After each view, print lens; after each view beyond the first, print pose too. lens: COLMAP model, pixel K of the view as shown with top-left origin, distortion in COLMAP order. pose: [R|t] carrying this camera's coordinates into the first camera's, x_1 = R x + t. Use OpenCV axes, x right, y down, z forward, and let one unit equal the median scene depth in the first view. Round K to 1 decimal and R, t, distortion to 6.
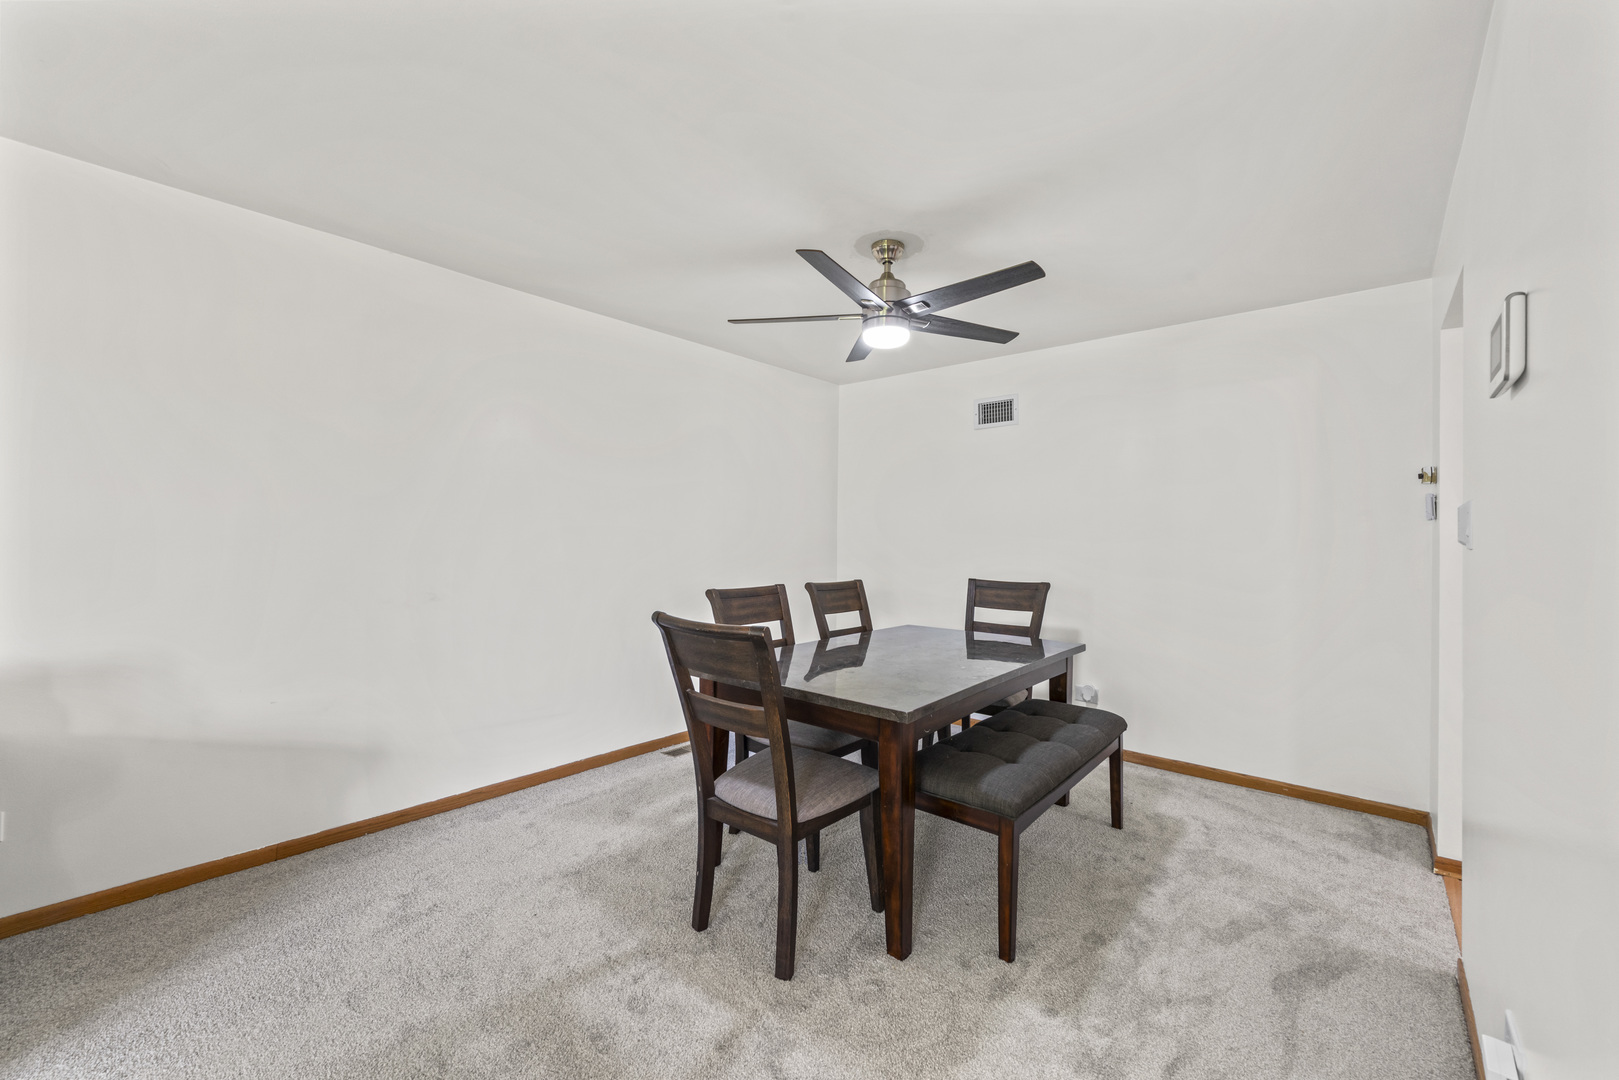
lens RADIAL K [[658.8, 0, 814.9], [0, 658.8, 541.7], [0, 0, 1]] dist [-0.001314, -0.000197]
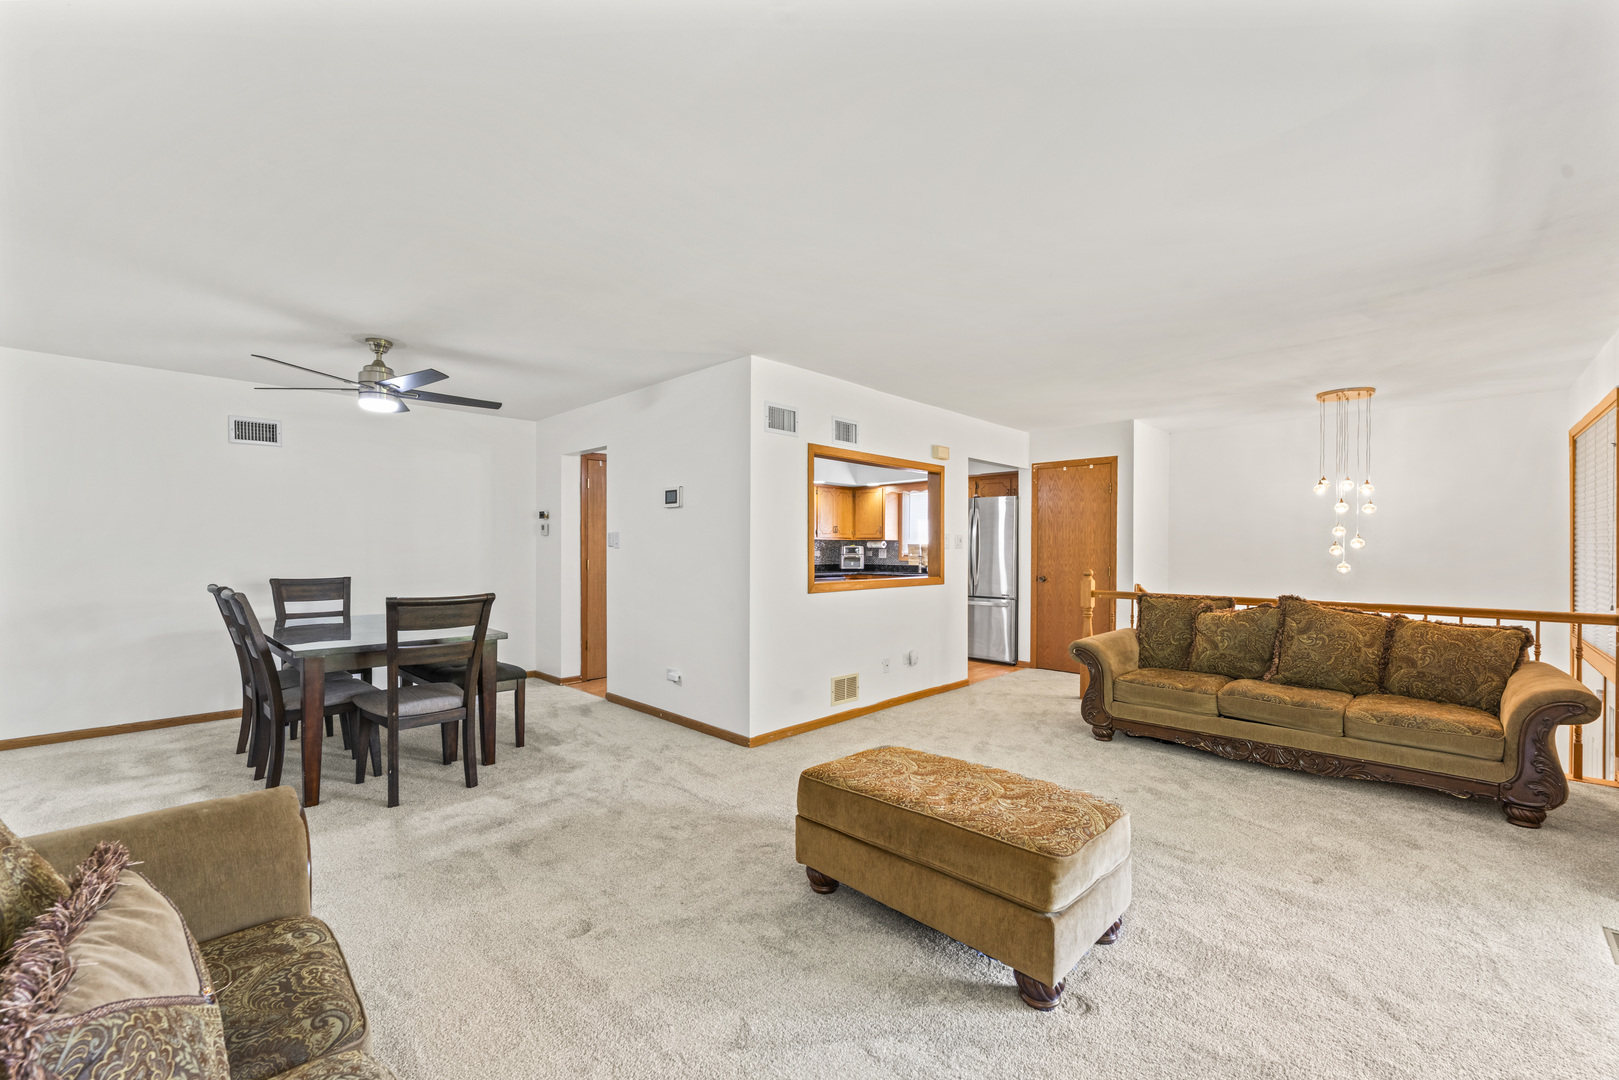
lens RADIAL K [[658.8, 0, 814.9], [0, 658.8, 541.7], [0, 0, 1]] dist [-0.001314, -0.000197]
pose [[0.045290, 0.001247, 0.998973, -1.307287], [-0.006228, 0.999980, -0.000966, -0.016210], [-0.998954, -0.006178, 0.045297, -0.020699]]
